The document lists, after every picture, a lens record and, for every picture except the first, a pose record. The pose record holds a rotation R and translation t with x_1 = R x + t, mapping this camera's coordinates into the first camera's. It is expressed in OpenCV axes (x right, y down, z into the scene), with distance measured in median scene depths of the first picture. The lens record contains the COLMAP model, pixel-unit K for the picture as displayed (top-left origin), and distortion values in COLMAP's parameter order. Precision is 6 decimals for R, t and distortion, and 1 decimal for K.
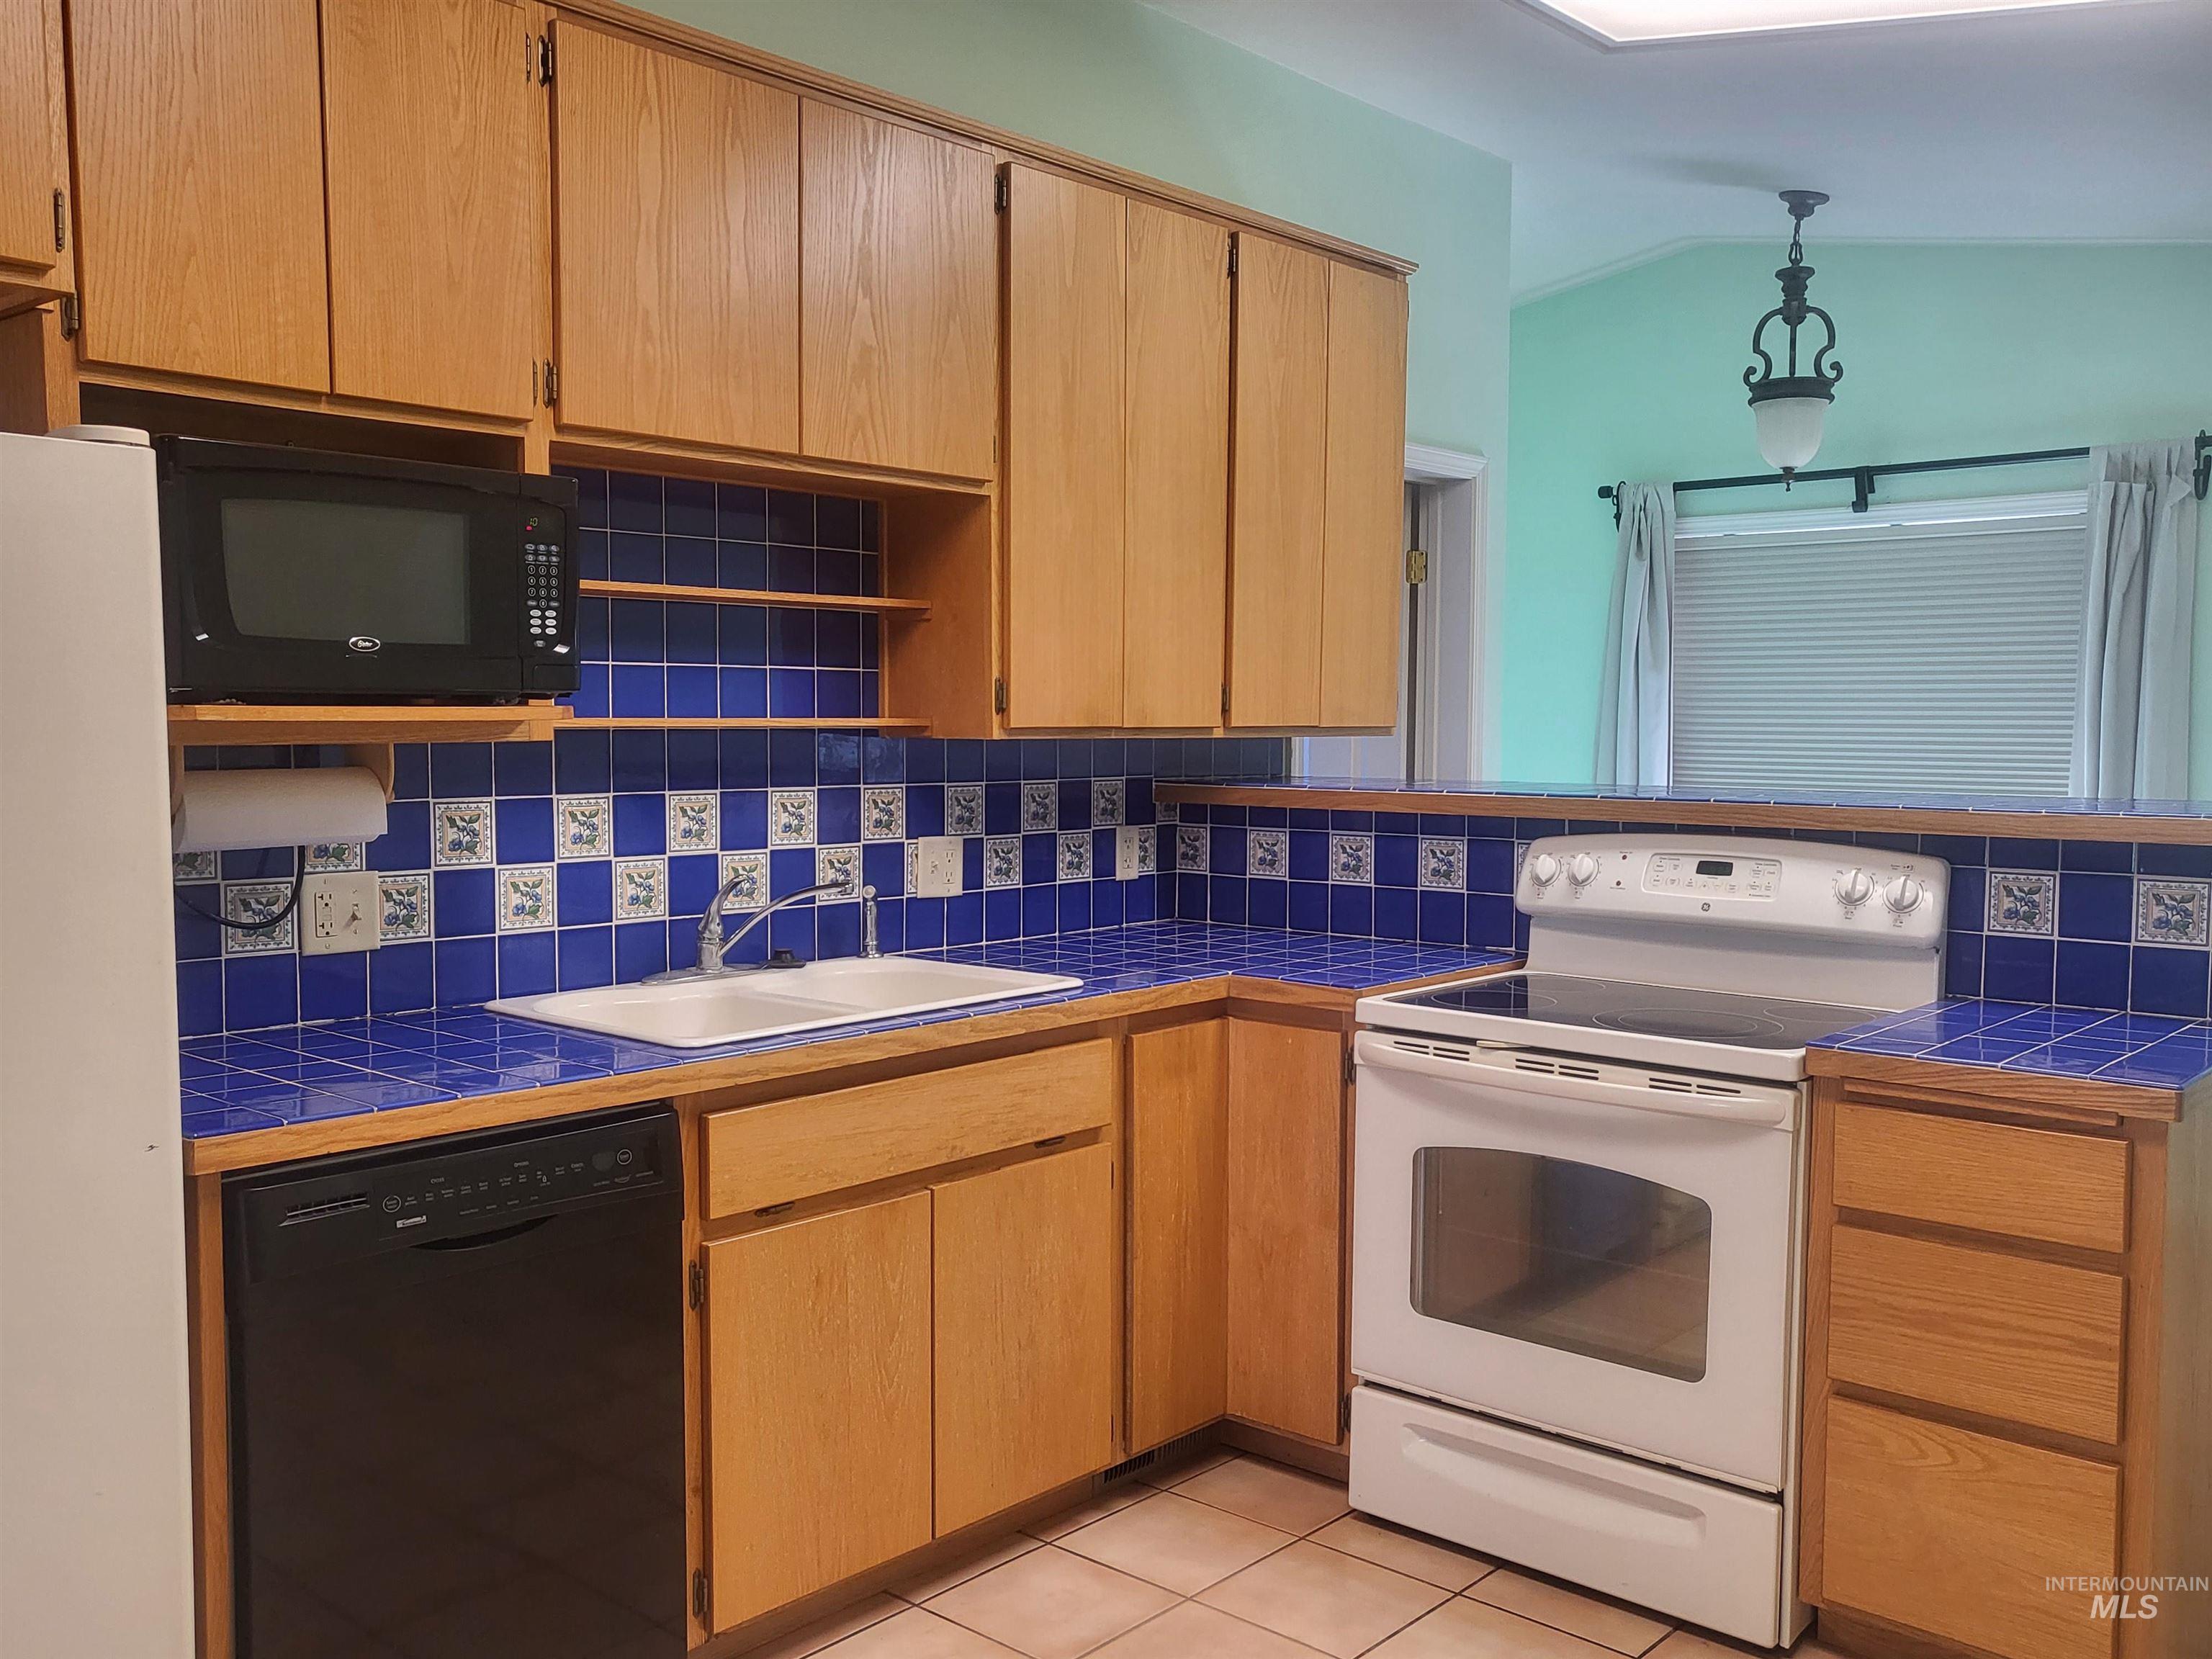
lens RADIAL K [[1901.4, 0, 1106.0], [0, 1901.4, 829.5], [0, 0, 1]] dist [0.007082, 0.011990]
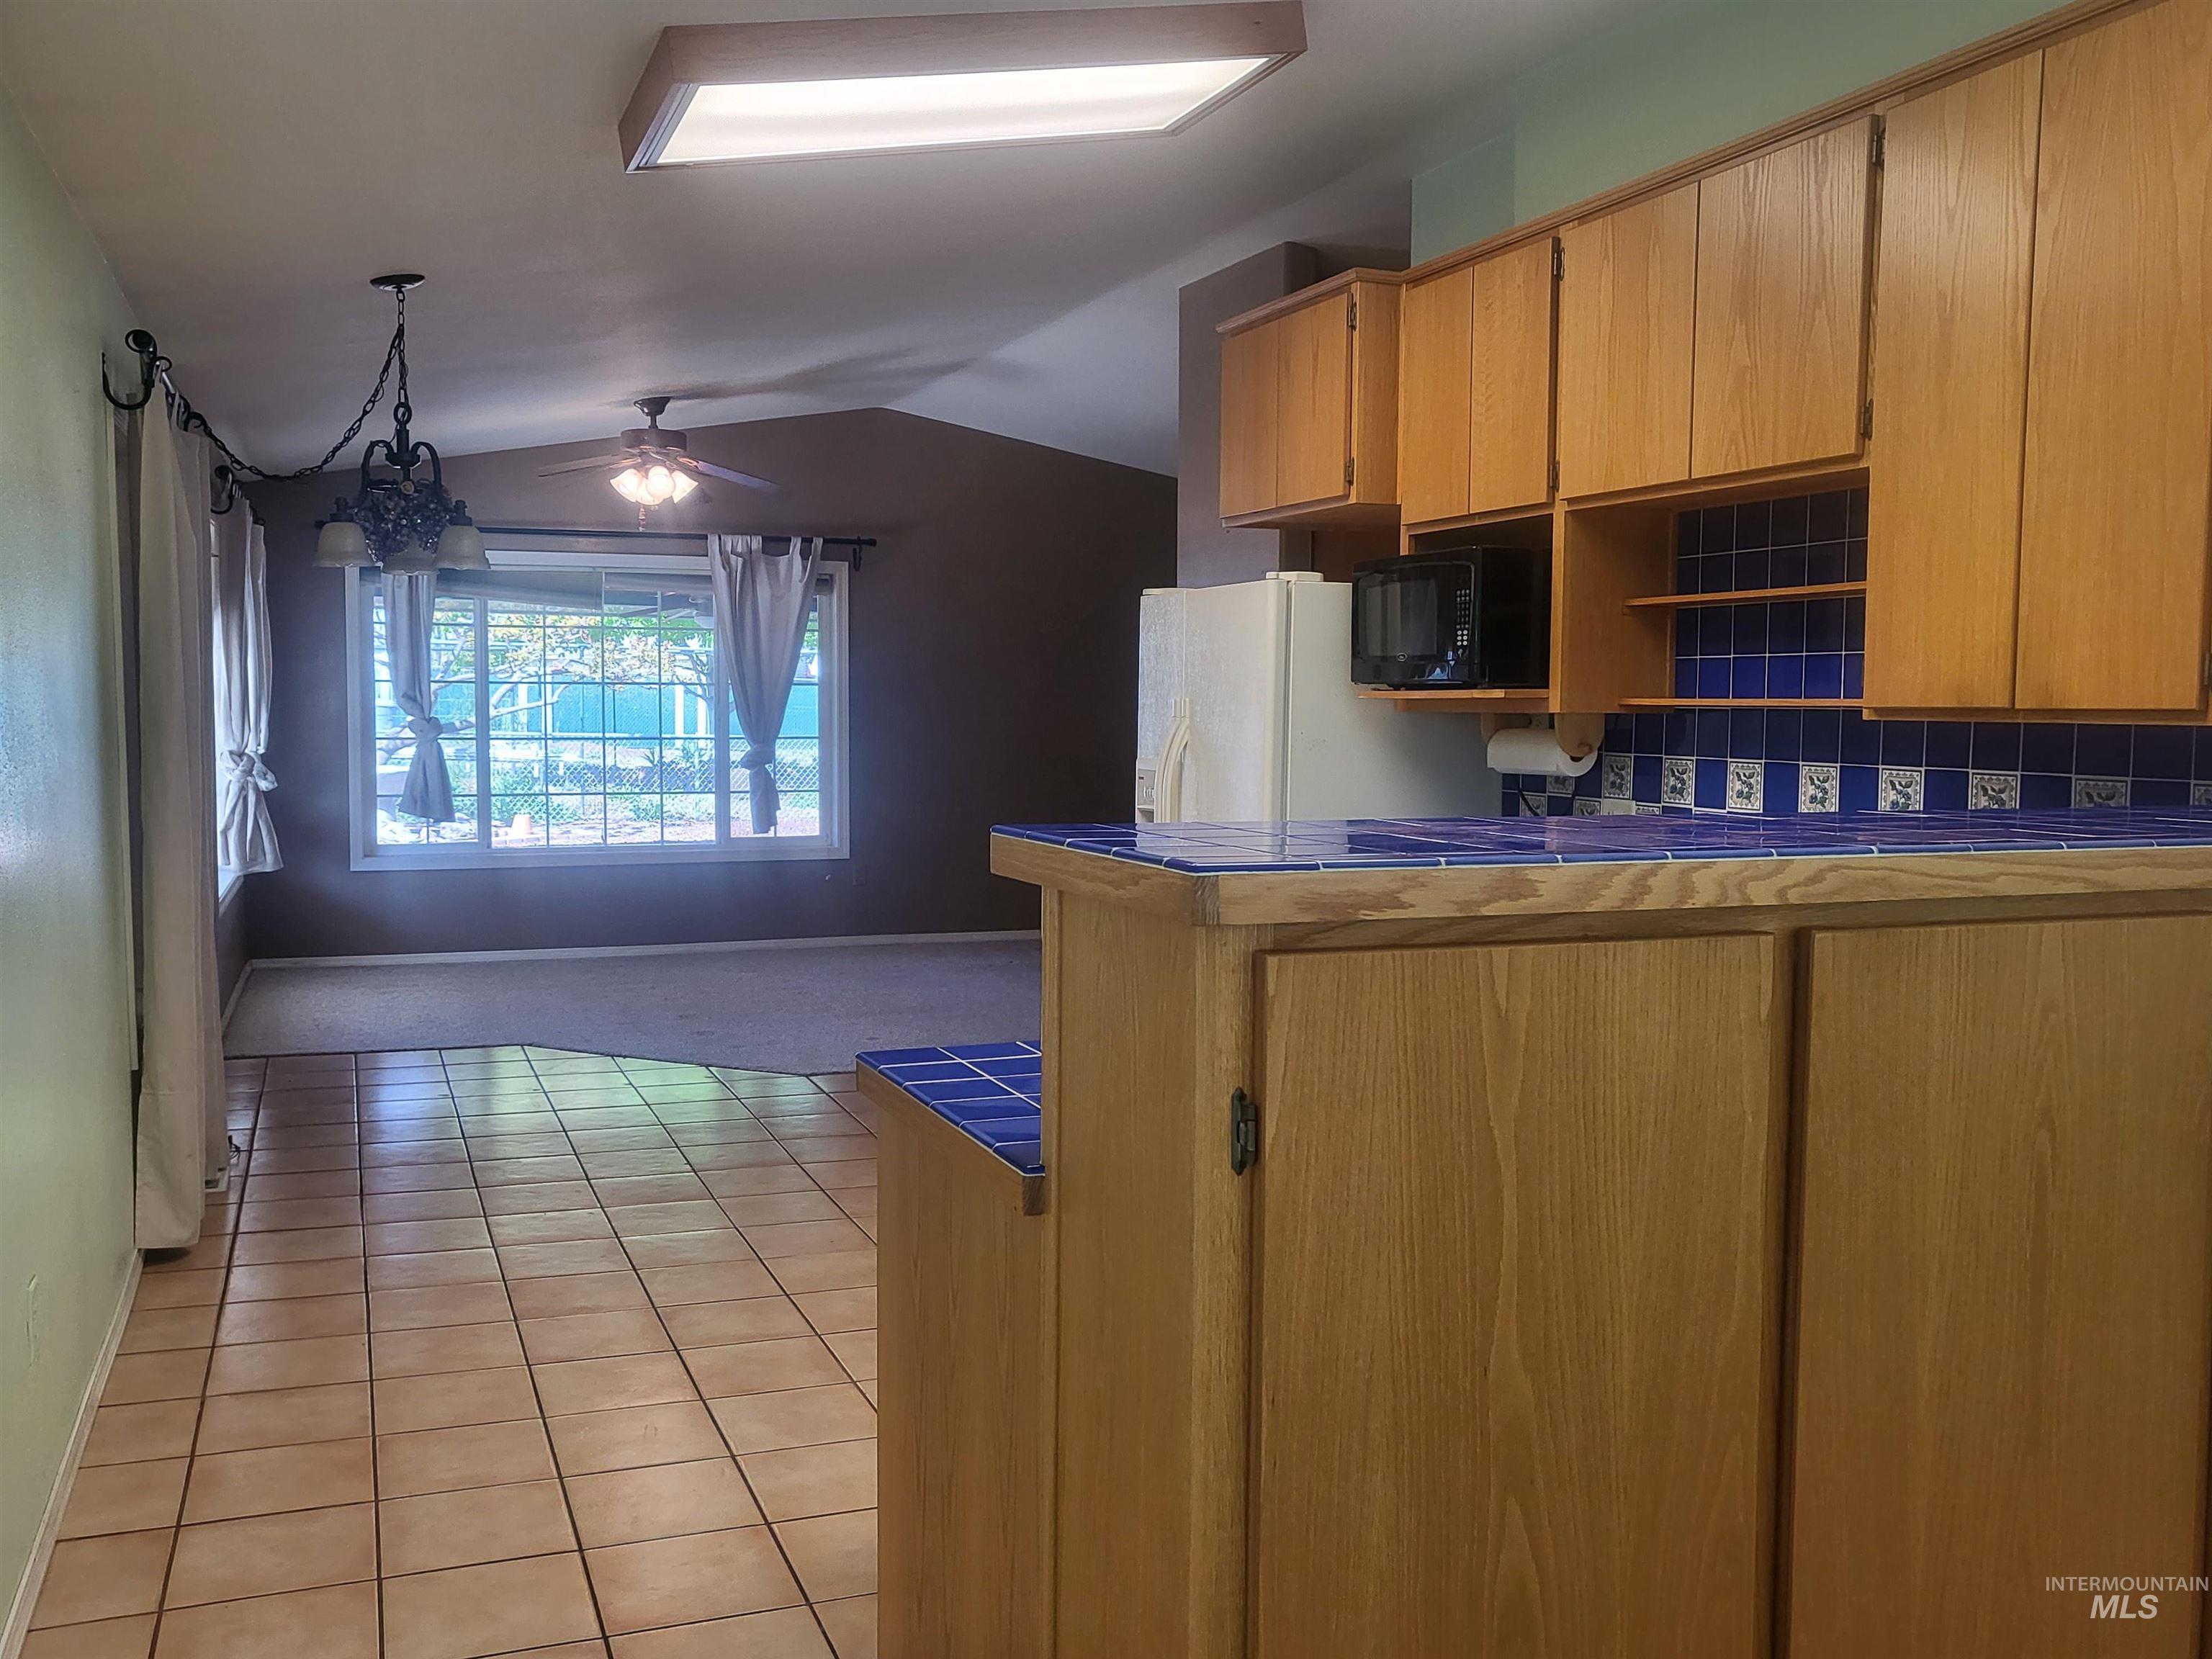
lens RADIAL K [[1901.4, 0, 1106.0], [0, 1901.4, 829.5], [0, 0, 1]] dist [0.007082, 0.011990]
pose [[-0.437617, 0.060213, -0.897143, 1.033744], [-0.056707, 0.993921, 0.094369, -0.066096], [0.897371, 0.092172, -0.431543, 1.140248]]
